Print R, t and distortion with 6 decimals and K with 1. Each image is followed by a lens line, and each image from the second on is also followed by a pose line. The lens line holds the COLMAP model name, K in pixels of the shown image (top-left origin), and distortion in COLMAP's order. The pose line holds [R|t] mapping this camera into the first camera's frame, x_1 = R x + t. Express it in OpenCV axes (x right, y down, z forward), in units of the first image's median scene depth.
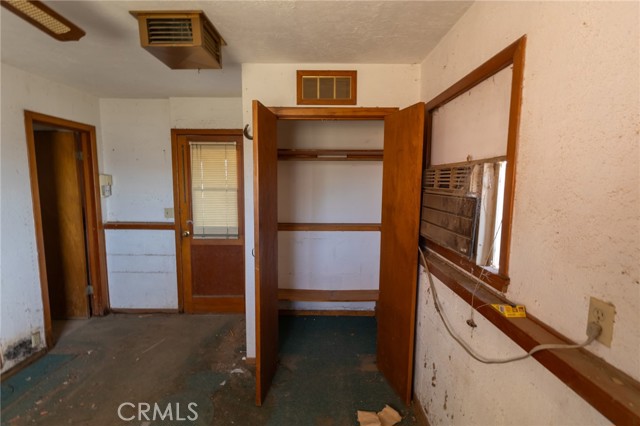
lens RADIAL K [[296.7, 0, 320.9], [0, 296.7, 214.3], [0, 0, 1]] dist [0.001220, 0.000261]
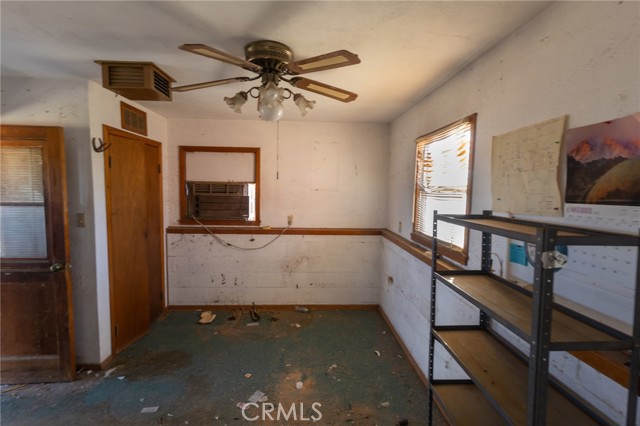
lens RADIAL K [[304.2, 0, 326.7], [0, 304.2, 209.2], [0, 0, 1]] dist [0.001742, 0.000474]
pose [[-0.062106, -0.082636, 0.994643, -1.098135], [0.098703, 0.991173, 0.088511, -0.051341], [-0.993177, 0.103671, -0.053402, 0.190372]]
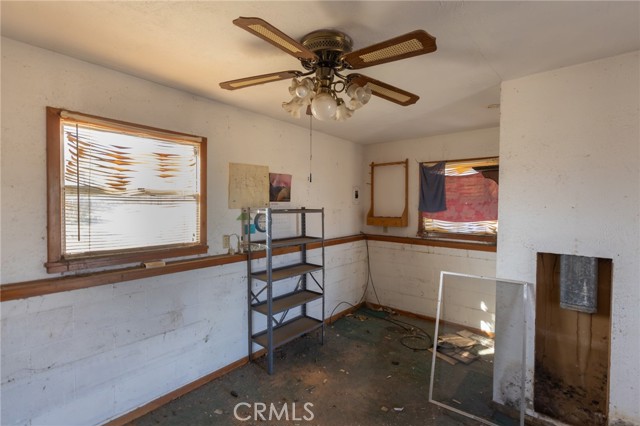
lens RADIAL K [[291.9, 0, 320.0], [0, 291.9, 213.0], [0, 0, 1]] dist [0.000678, 0.000188]
pose [[-0.646103, 0.006122, -0.763226, 0.021229], [-0.099728, 0.990718, 0.092371, -0.062763], [0.756707, 0.135796, -0.639495, 0.647148]]
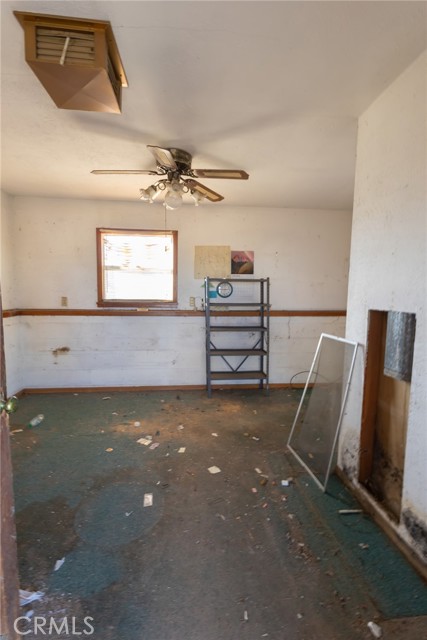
lens RADIAL K [[287.6, 0, 210.1], [0, 287.6, 320.1], [0, 0, 1]] dist [-0.003649, 0.000370]
pose [[-0.994243, -0.010503, -0.106636, -0.438378], [-0.032372, 0.978125, 0.205485, -0.048952], [0.102145, 0.207754, -0.972833, 1.154694]]
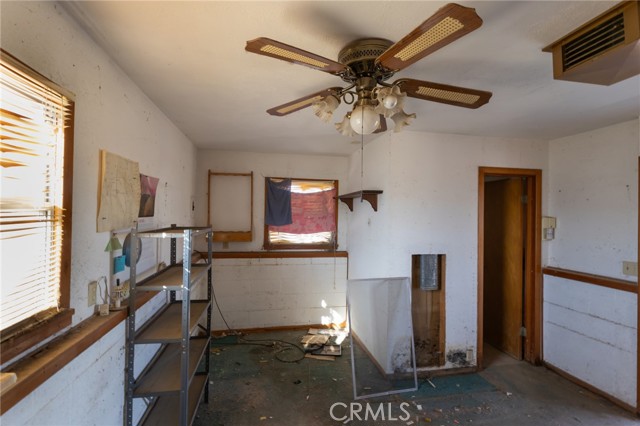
lens RADIAL K [[290.3, 0, 312.0], [0, 290.3, 214.3], [0, 0, 1]] dist [-0.000395, -0.000331]
pose [[0.178250, -0.011420, -0.983919, 0.068428], [-0.120760, 0.992120, -0.033392, -0.021571], [0.976547, 0.124771, 0.175466, 0.098985]]
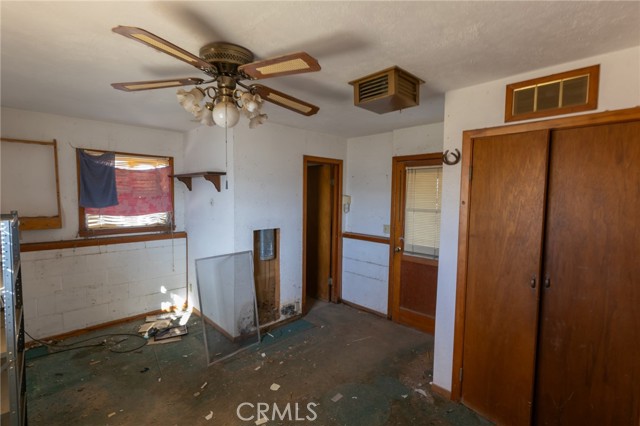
lens RADIAL K [[296.2, 0, 310.4], [0, 296.2, 213.1], [0, 0, 1]] dist [-0.005690, -0.000281]
pose [[0.687044, 0.046904, -0.725100, 0.131681], [-0.084988, 0.996252, -0.016084, -0.025885], [0.721628, 0.072676, 0.688455, -0.010059]]
